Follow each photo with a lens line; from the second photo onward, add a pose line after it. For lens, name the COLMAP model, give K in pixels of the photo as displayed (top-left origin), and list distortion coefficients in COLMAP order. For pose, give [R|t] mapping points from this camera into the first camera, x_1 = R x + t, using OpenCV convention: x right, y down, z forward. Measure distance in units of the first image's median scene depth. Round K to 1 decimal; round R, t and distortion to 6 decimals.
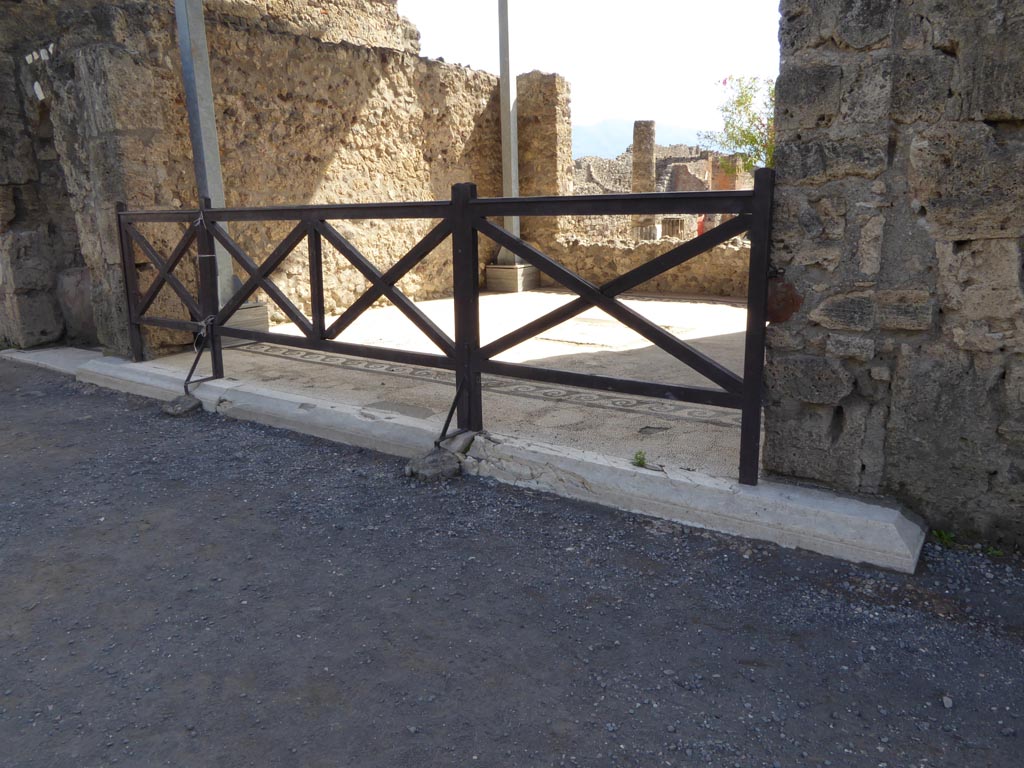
lens RADIAL K [[972.9, 0, 510.2], [0, 972.9, 383.2], [0, 0, 1]] dist [-0.010206, -0.009598]
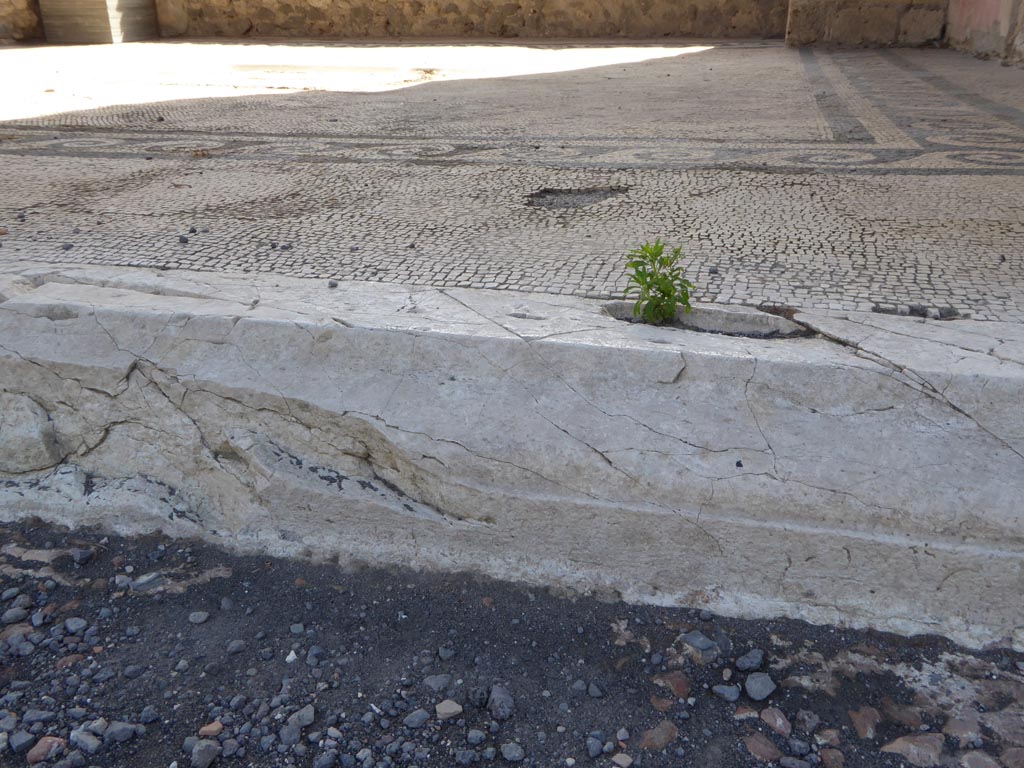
lens RADIAL K [[923.9, 0, 512.5], [0, 923.9, 381.0], [0, 0, 1]] dist [0.019186, -0.003541]
pose [[0.939445, -0.118153, 0.321689, 0.048710], [0.083632, 0.989349, 0.119144, 0.072272], [-0.332339, -0.085026, 0.939320, 0.836630]]
